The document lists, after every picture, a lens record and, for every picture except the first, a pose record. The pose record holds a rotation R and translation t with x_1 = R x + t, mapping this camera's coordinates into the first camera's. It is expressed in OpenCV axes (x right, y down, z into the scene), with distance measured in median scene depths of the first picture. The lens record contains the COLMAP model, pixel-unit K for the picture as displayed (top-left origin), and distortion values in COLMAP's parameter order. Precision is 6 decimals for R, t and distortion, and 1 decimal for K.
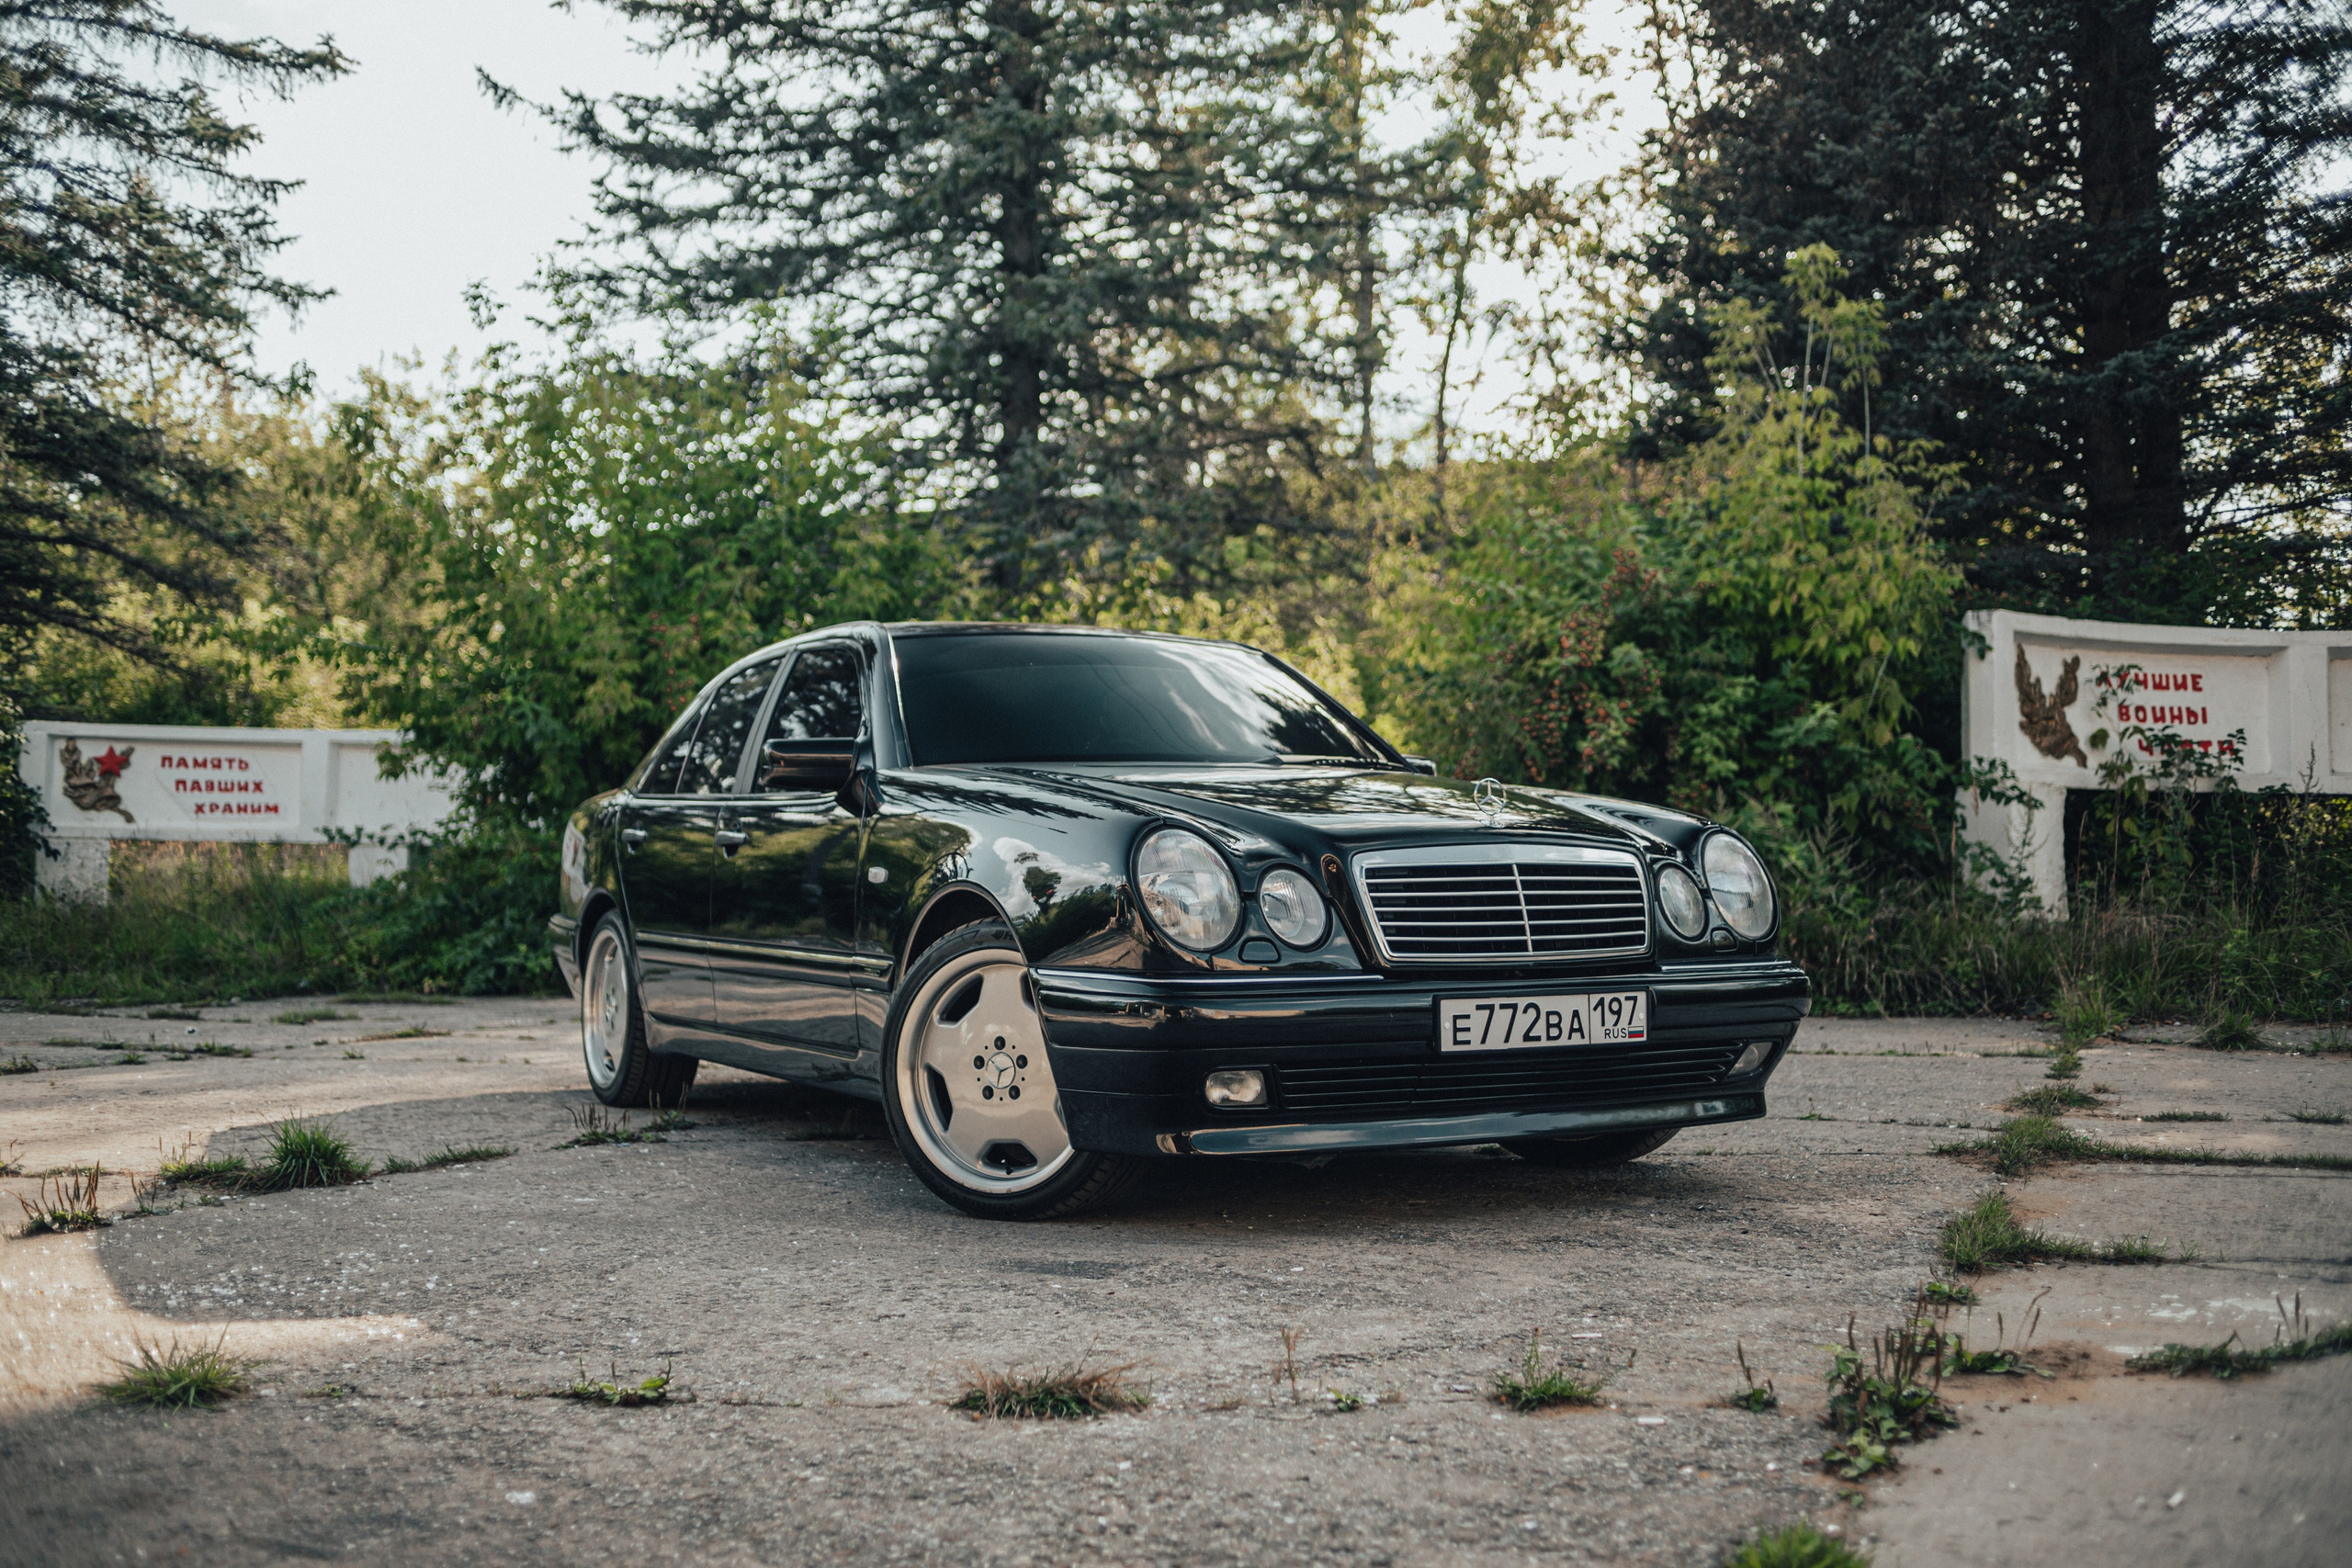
lens RADIAL K [[2326.9, 0, 1176.0], [0, 2326.9, 784.0], [0, 0, 1]] dist [-0.070765, 0.132092]
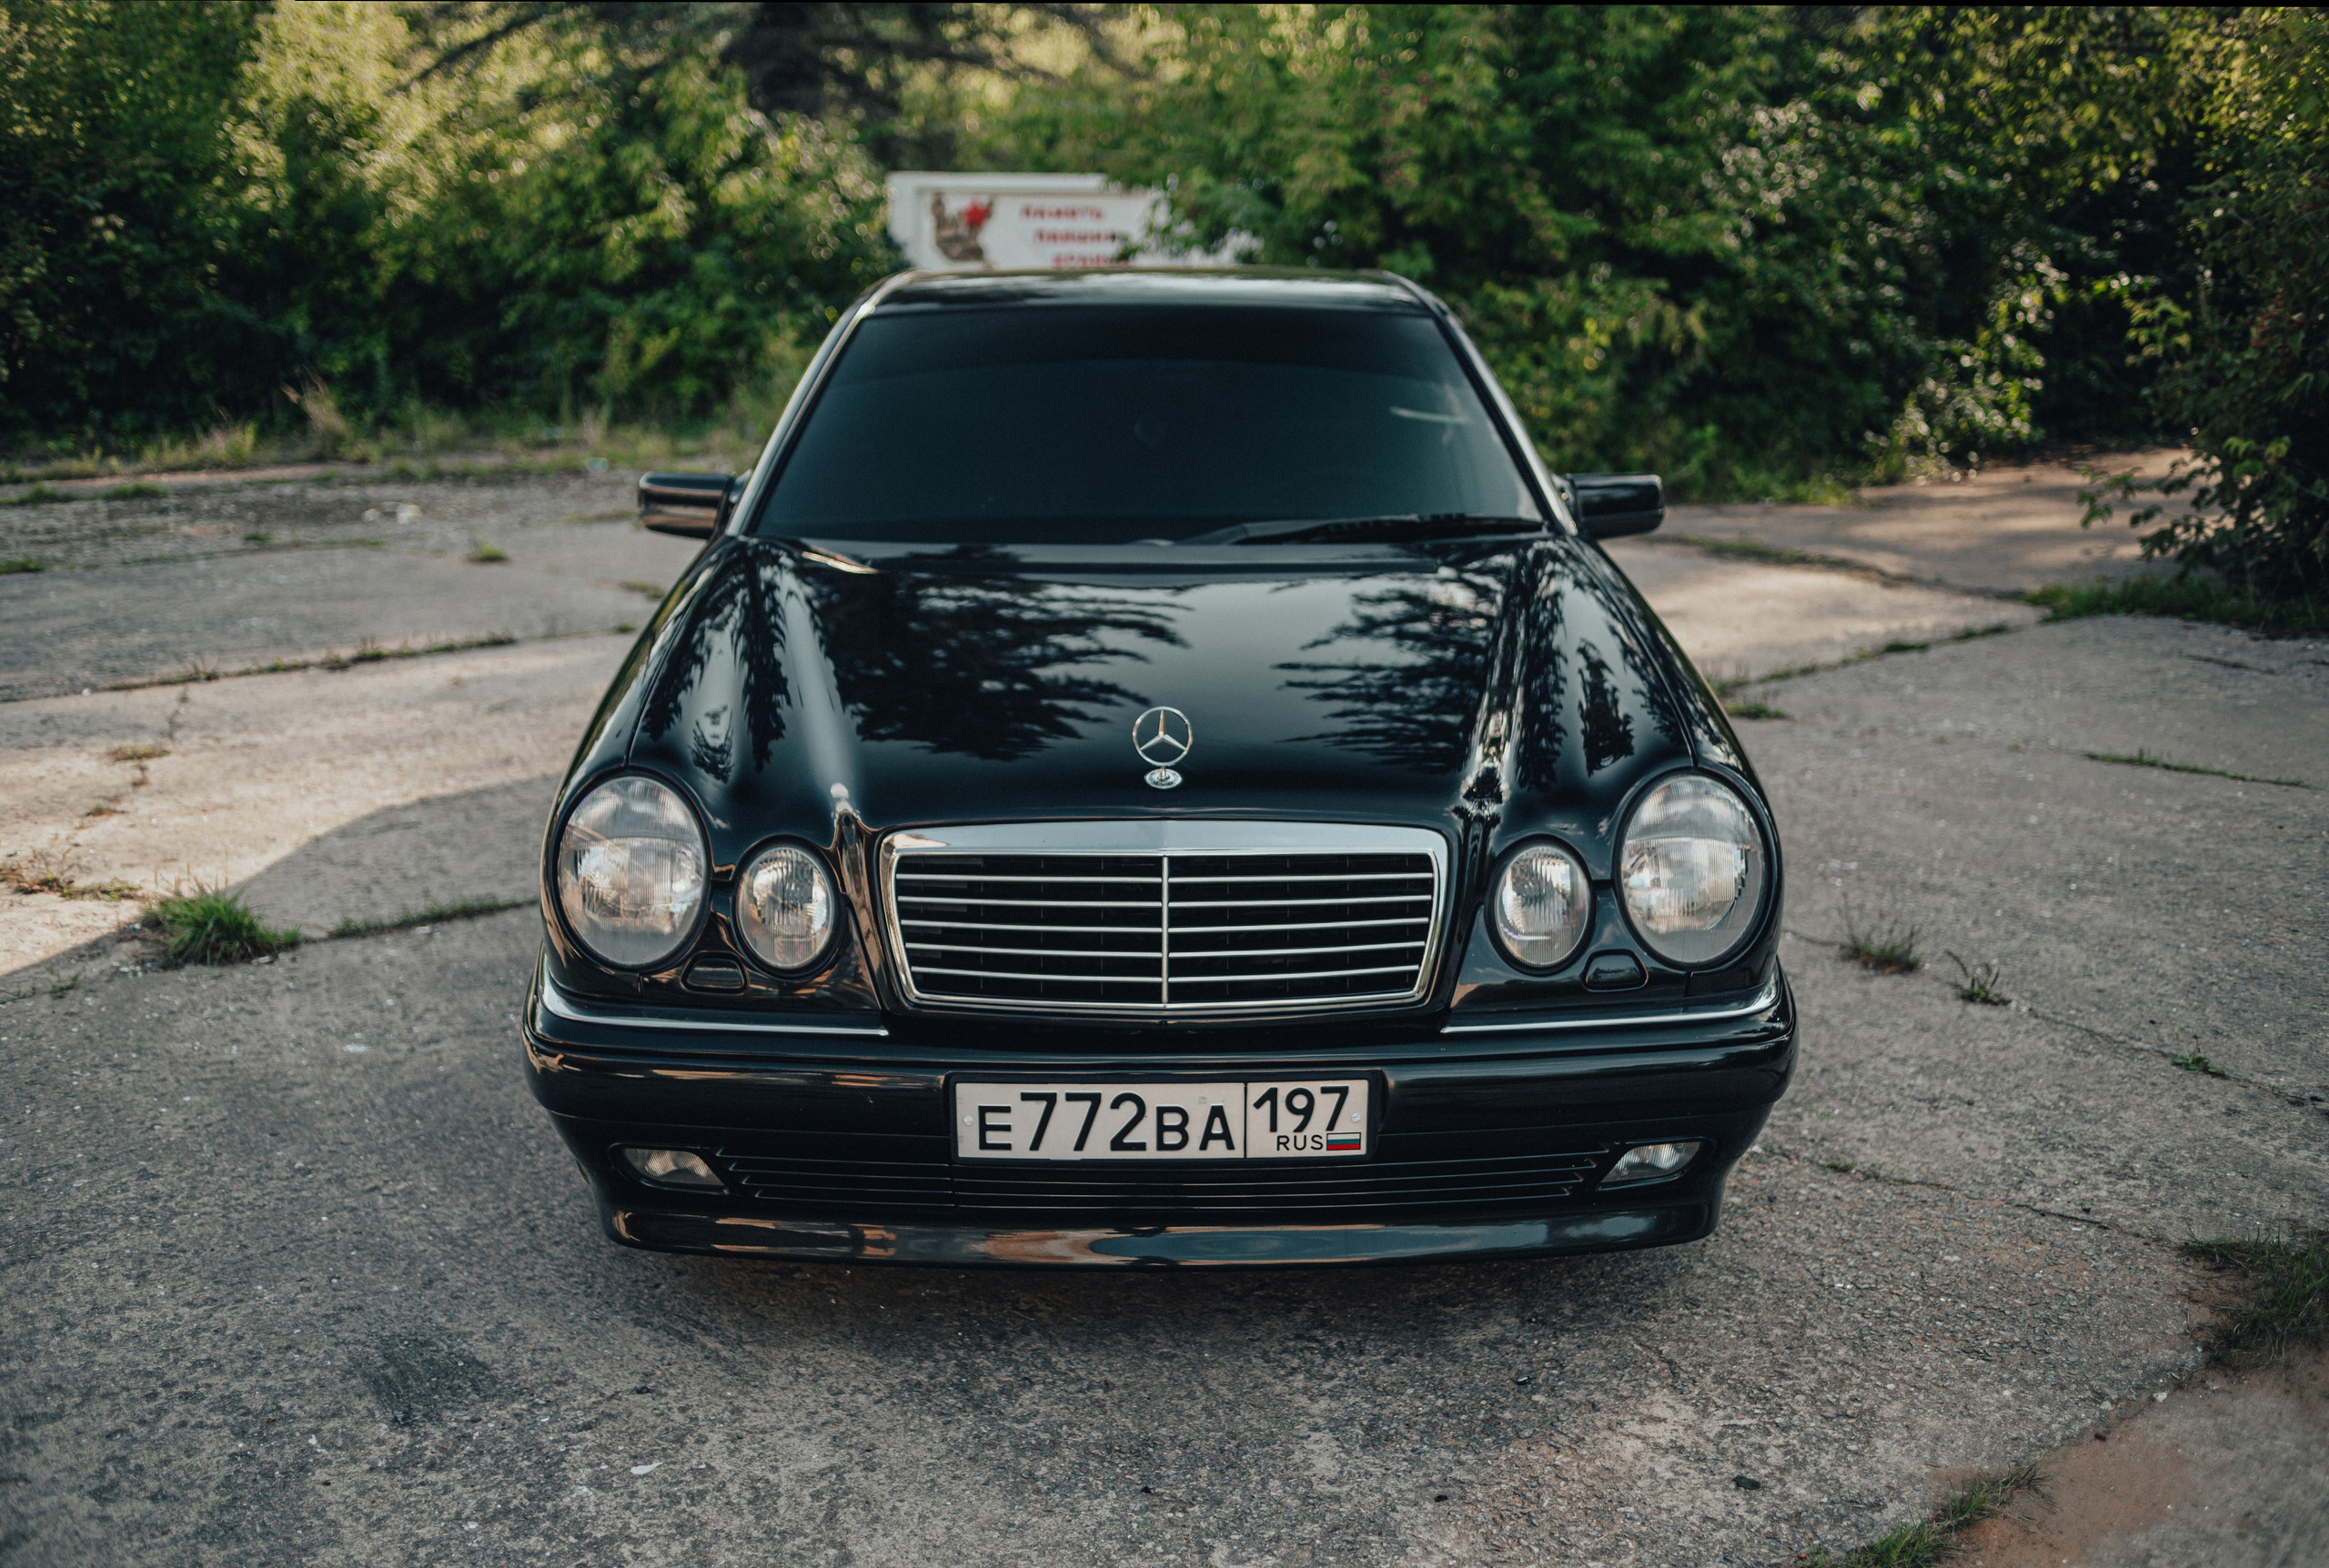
lens RADIAL K [[2279.8, 0, 1131.2], [0, 2279.8, 784.2], [0, 0, 1]] dist [-0.011528, -0.004867]
pose [[0.876263, 0.114290, -0.468082, 0.427662], [0.017854, 0.963092, 0.268578, -0.151047], [0.481502, -0.243703, 0.841882, 0.490184]]
